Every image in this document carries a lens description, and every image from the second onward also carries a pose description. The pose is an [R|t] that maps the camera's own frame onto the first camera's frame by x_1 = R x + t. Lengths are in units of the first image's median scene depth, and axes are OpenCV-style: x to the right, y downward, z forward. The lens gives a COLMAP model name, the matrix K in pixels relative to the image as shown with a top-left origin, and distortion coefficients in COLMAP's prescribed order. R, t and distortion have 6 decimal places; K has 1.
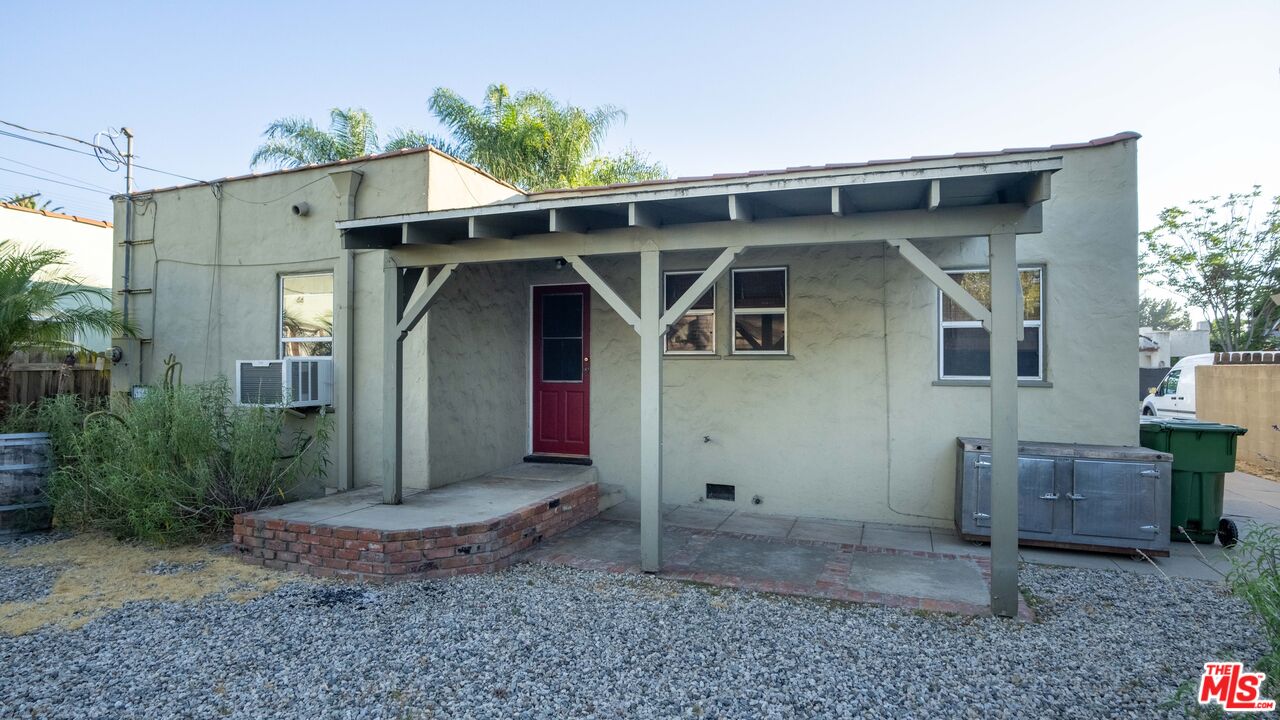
lens RADIAL K [[718.0, 0, 619.8], [0, 718.0, 378.3], [0, 0, 1]] dist [-0.055656, 0.039056]
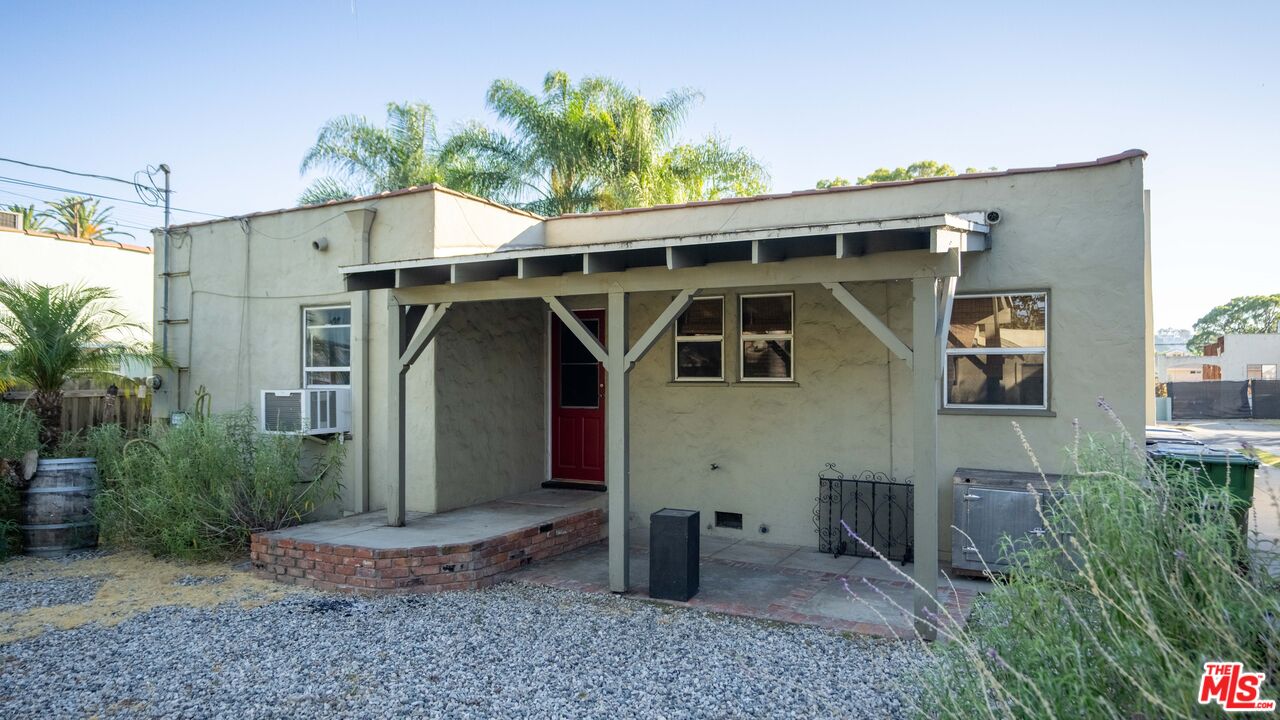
lens RADIAL K [[846.6, 0, 643.1], [0, 846.6, 392.2], [0, 0, 1]] dist [-0.022445, 0.039082]
pose [[0.993534, -0.002751, -0.113499, 0.181551], [0.003180, 0.999988, 0.003604, -0.026516], [0.113488, -0.003941, 0.993532, -0.203316]]
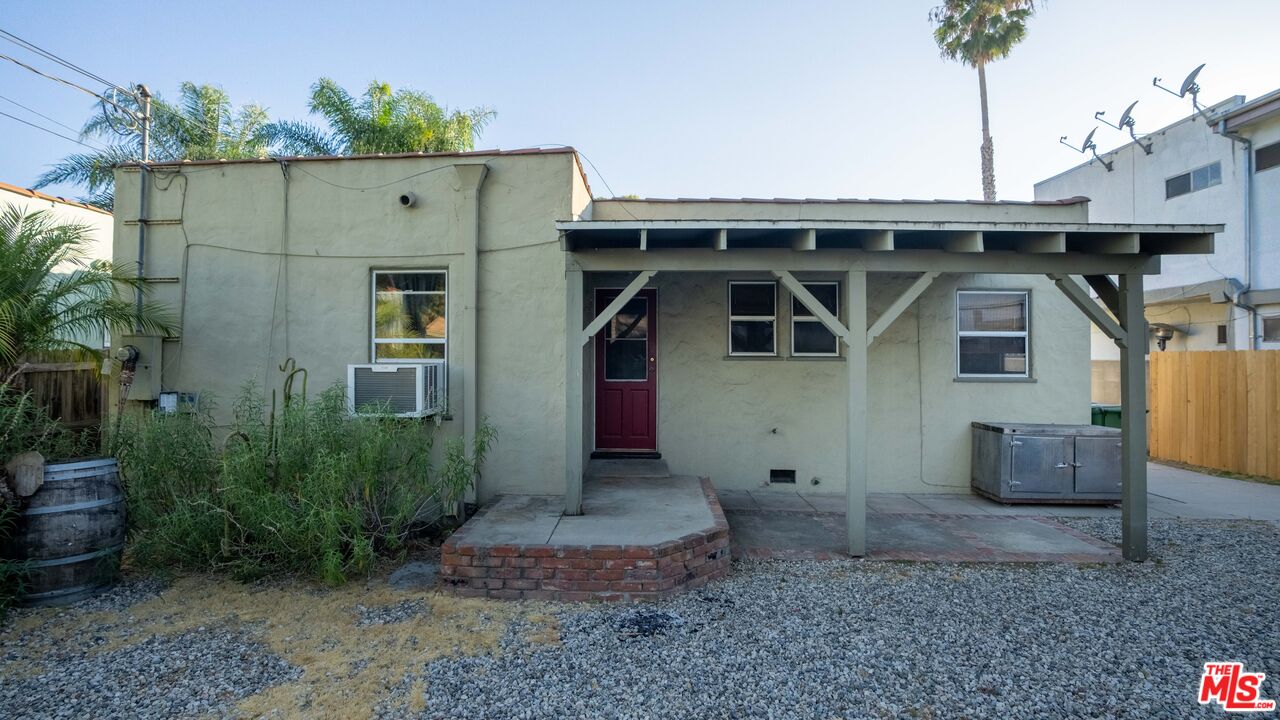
lens RADIAL K [[637.3, 0, 618.1], [0, 637.3, 358.3], [0, 0, 1]] dist [-0.074129, 0.034927]
pose [[0.943744, -0.002429, 0.330669, -0.513862], [0.004364, 0.999977, -0.005108, -0.029784], [-0.330649, 0.006264, 0.943733, 0.154910]]
